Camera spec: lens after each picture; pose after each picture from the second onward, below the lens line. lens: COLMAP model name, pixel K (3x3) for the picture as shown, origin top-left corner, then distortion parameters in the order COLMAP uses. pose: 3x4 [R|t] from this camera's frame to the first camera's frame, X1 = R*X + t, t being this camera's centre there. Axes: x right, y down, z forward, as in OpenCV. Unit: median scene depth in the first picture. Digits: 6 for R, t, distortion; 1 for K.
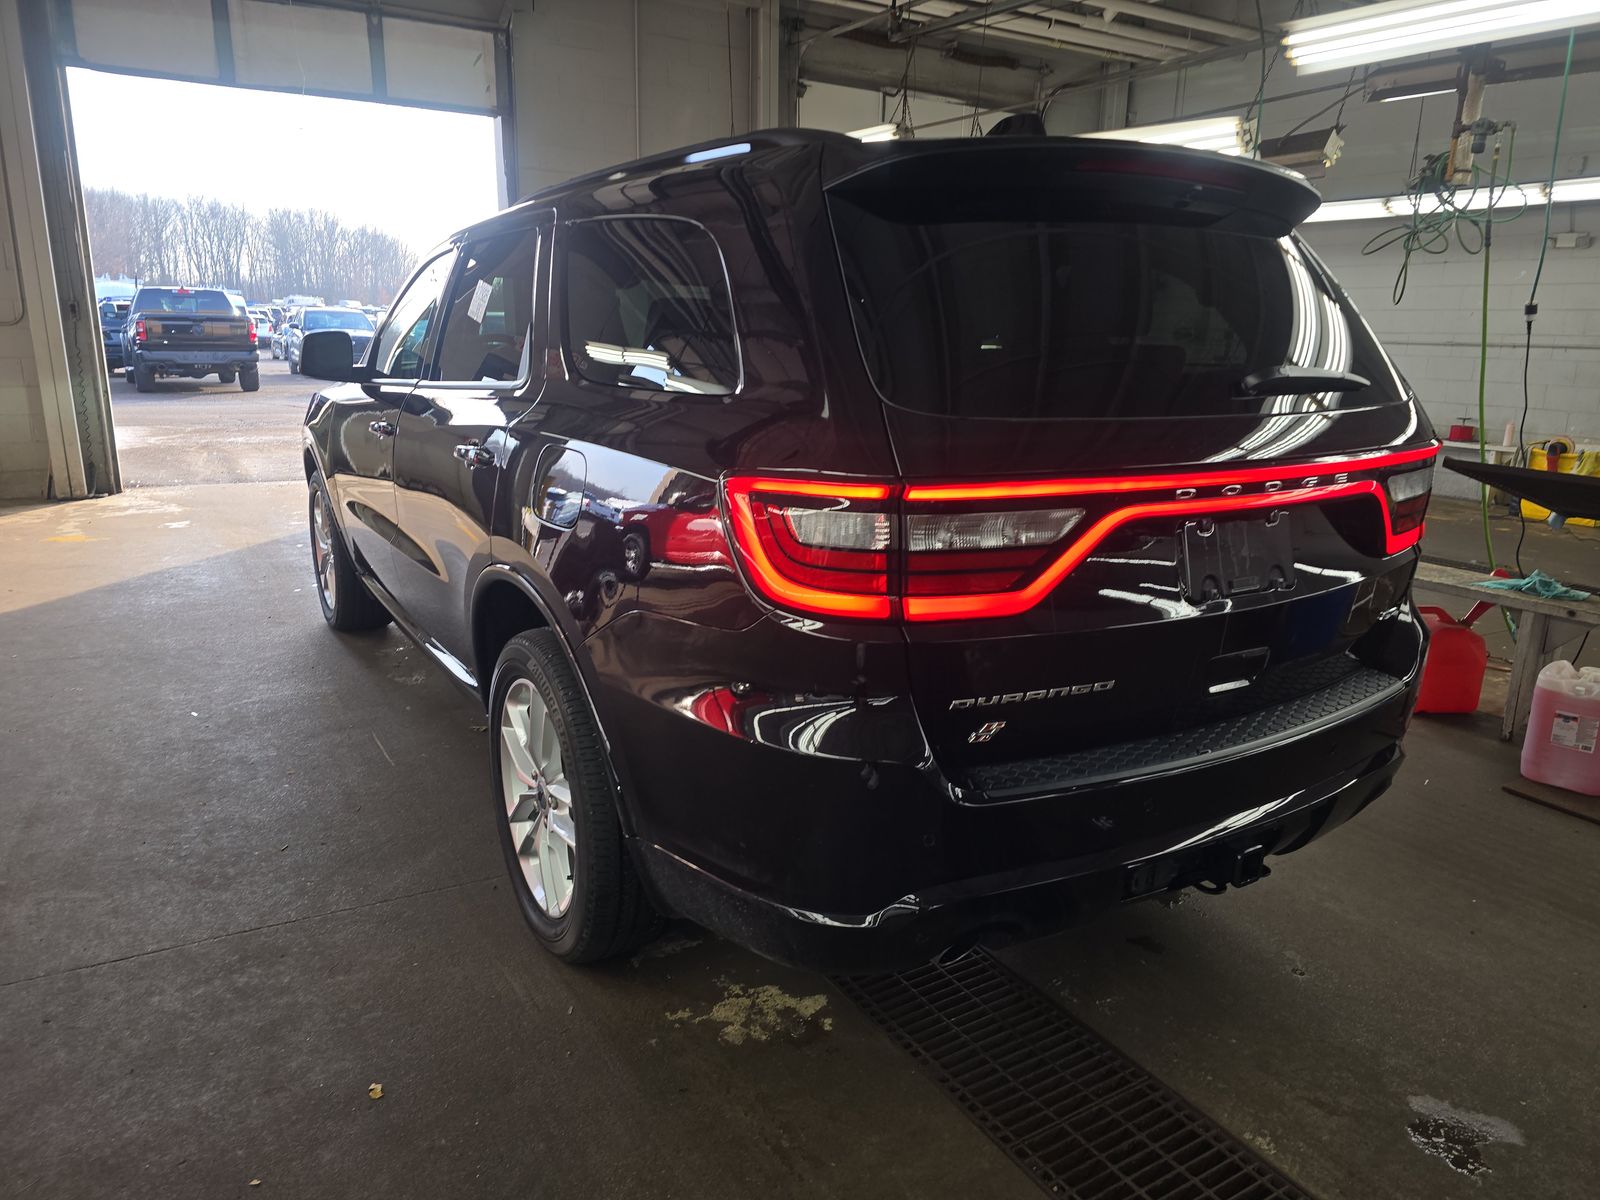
lens RADIAL K [[1077.4, 0, 800.8], [0, 1077.4, 597.9], [0, 0, 1]] dist [0.011036, 0.002133]
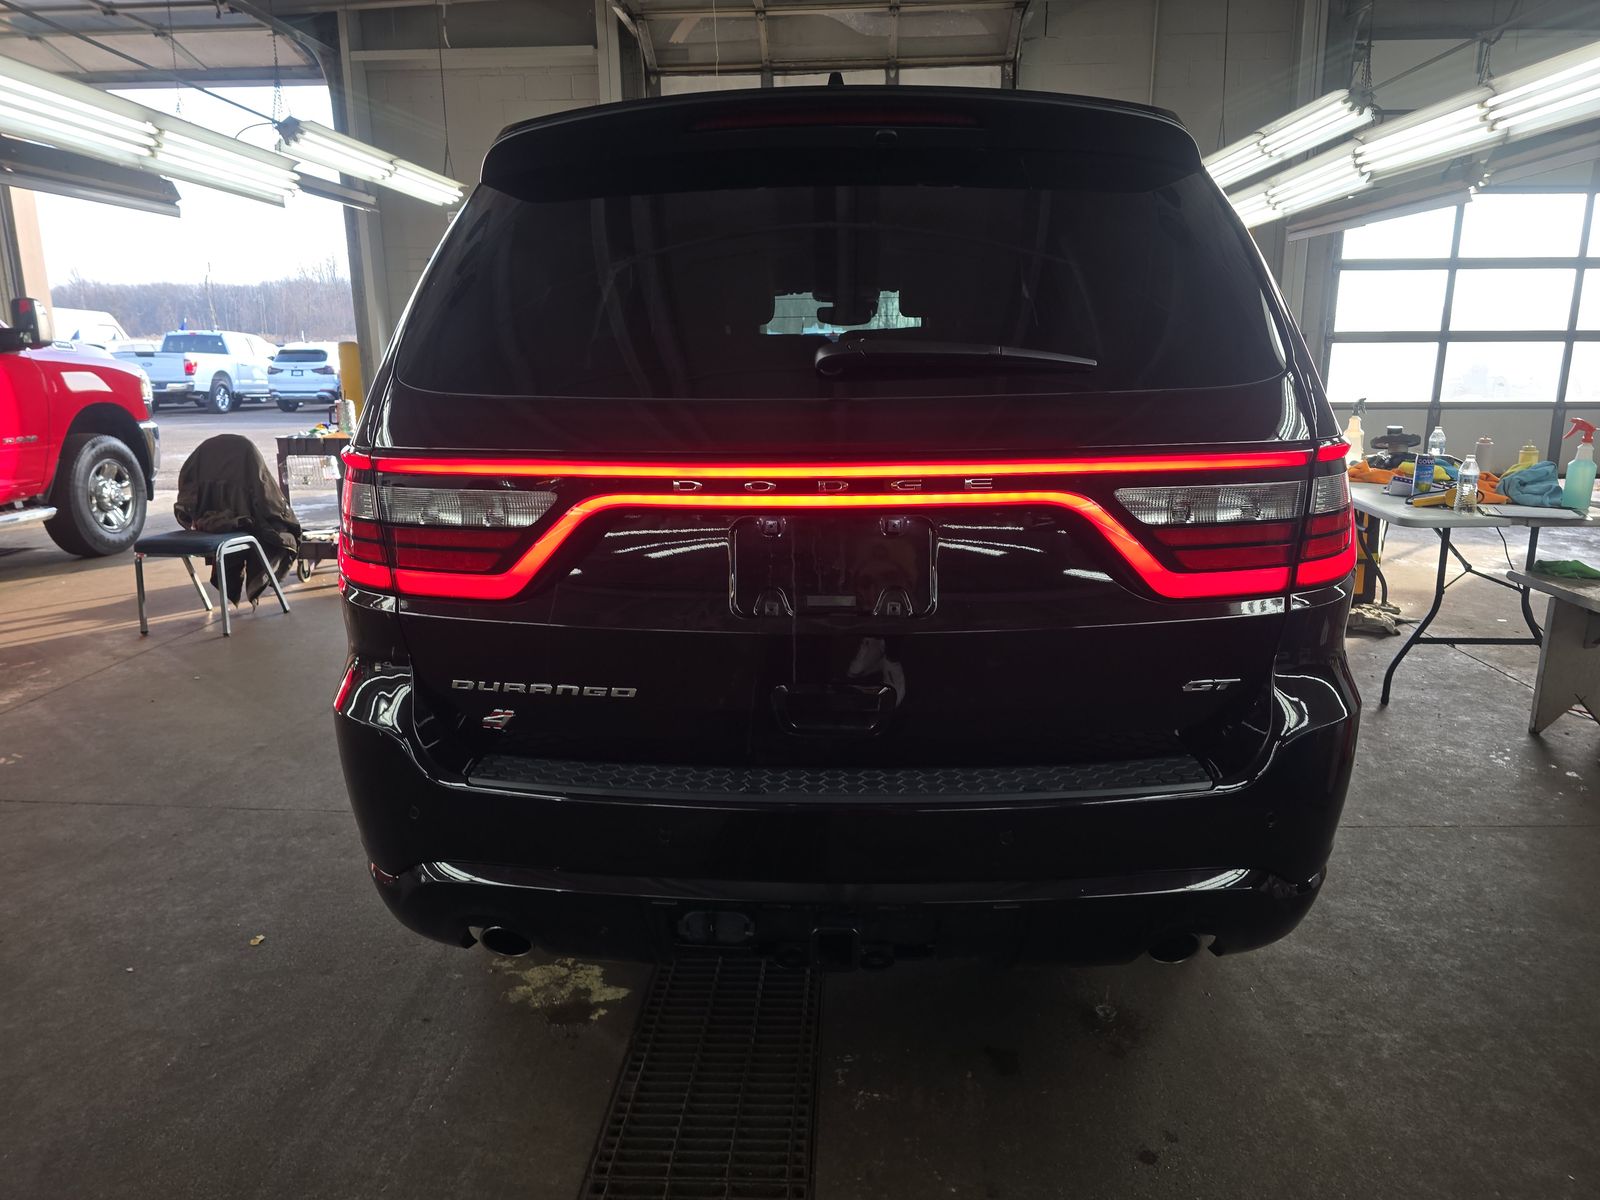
lens RADIAL K [[1077.4, 0, 796.0], [0, 1077.4, 600.3], [0, 0, 1]] dist [0.011036, 0.002133]
pose [[0.823833, 0.098125, -0.558275, 0.900367], [-0.111651, 0.993698, 0.009897, -0.020823], [0.555728, 0.054179, 0.829597, 0.326354]]
